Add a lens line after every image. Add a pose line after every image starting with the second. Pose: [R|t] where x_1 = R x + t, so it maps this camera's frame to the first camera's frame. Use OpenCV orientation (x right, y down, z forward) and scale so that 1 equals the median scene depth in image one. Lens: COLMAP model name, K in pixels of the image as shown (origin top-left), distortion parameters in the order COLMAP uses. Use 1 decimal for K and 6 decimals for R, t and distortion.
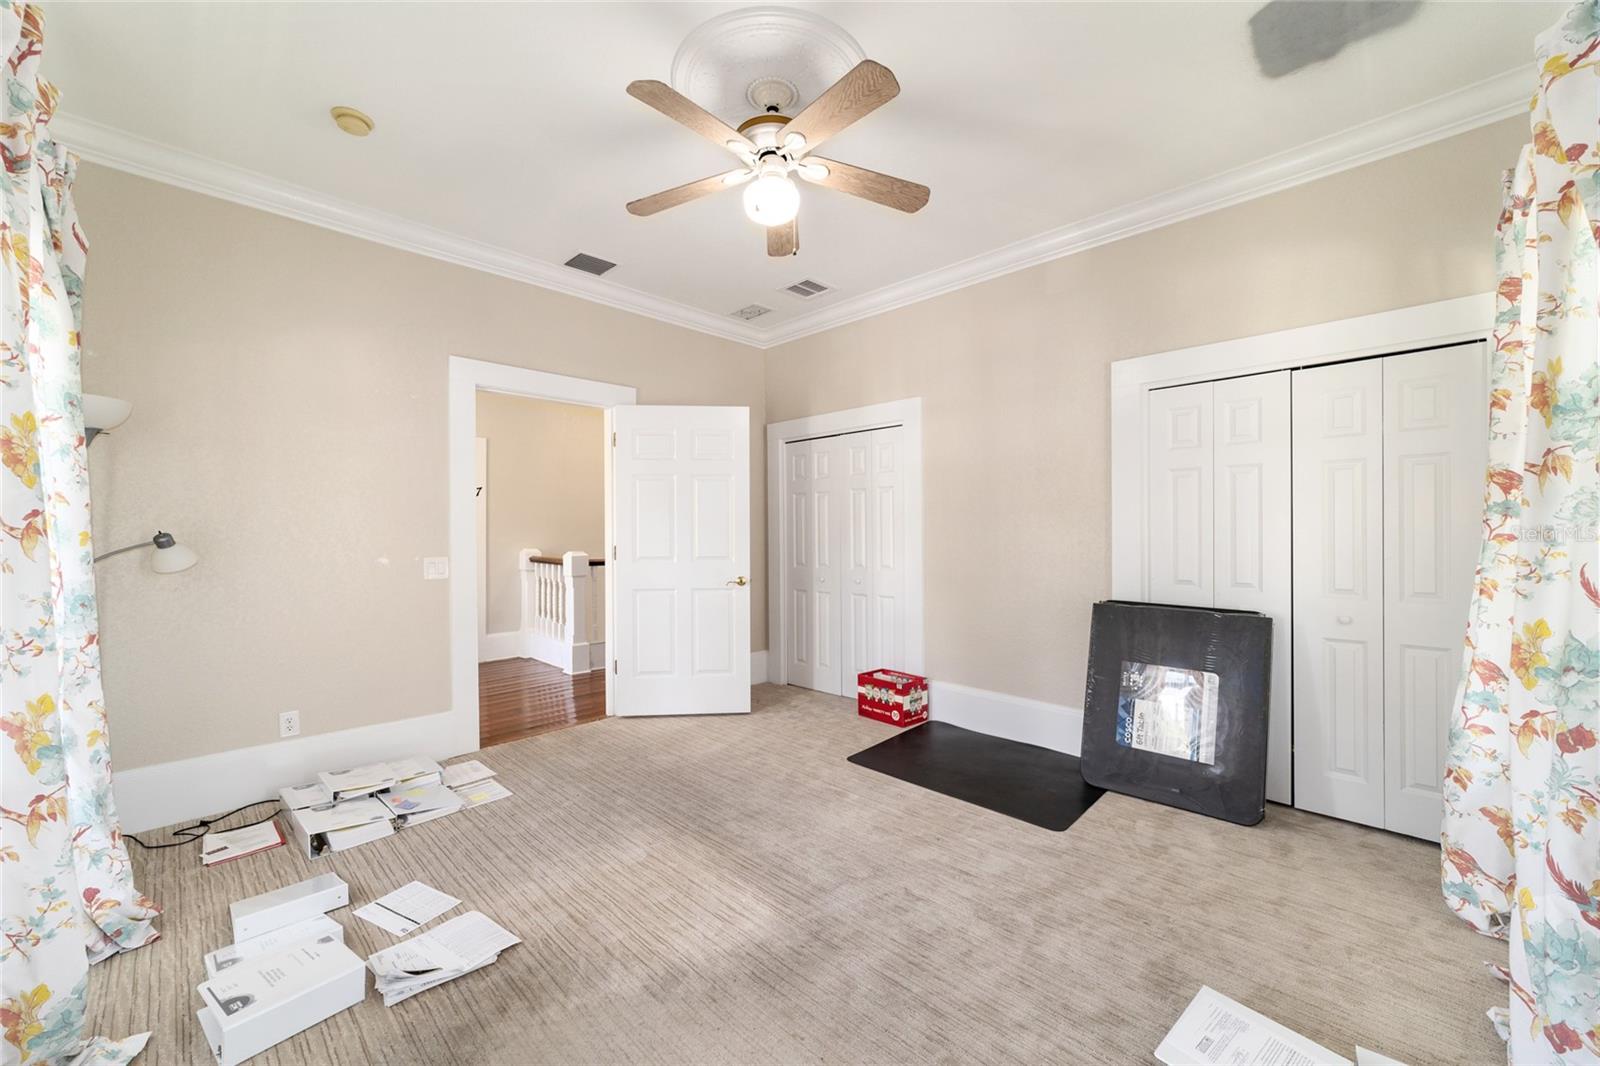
lens RADIAL K [[618.7, 0, 799.6], [0, 618.7, 534.3], [0, 0, 1]] dist [-0.009687, 0.003119]
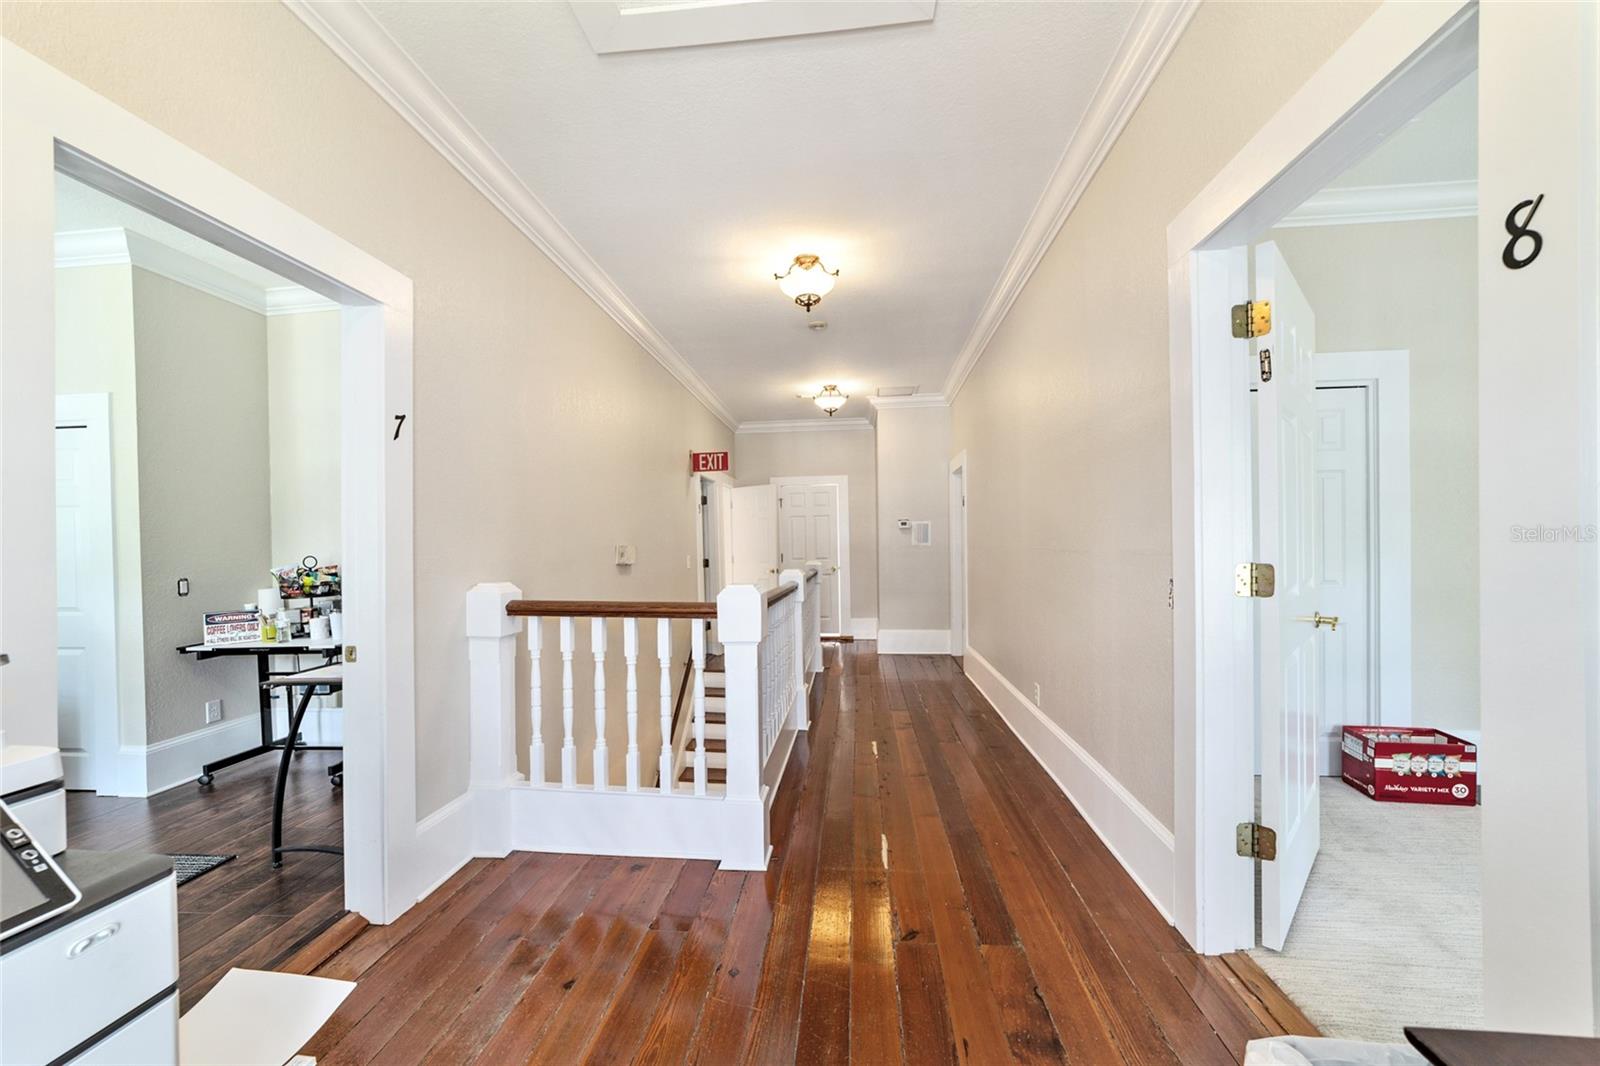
lens RADIAL K [[618.7, 0, 796.1], [0, 618.7, 538.9], [0, 0, 1]] dist [-0.009687, 0.003119]
pose [[0.783122, -0.009526, 0.621795, -0.690020], [0.012326, 0.999924, -0.000205, -0.003507], [-0.621745, 0.007825, 0.783180, 0.725693]]
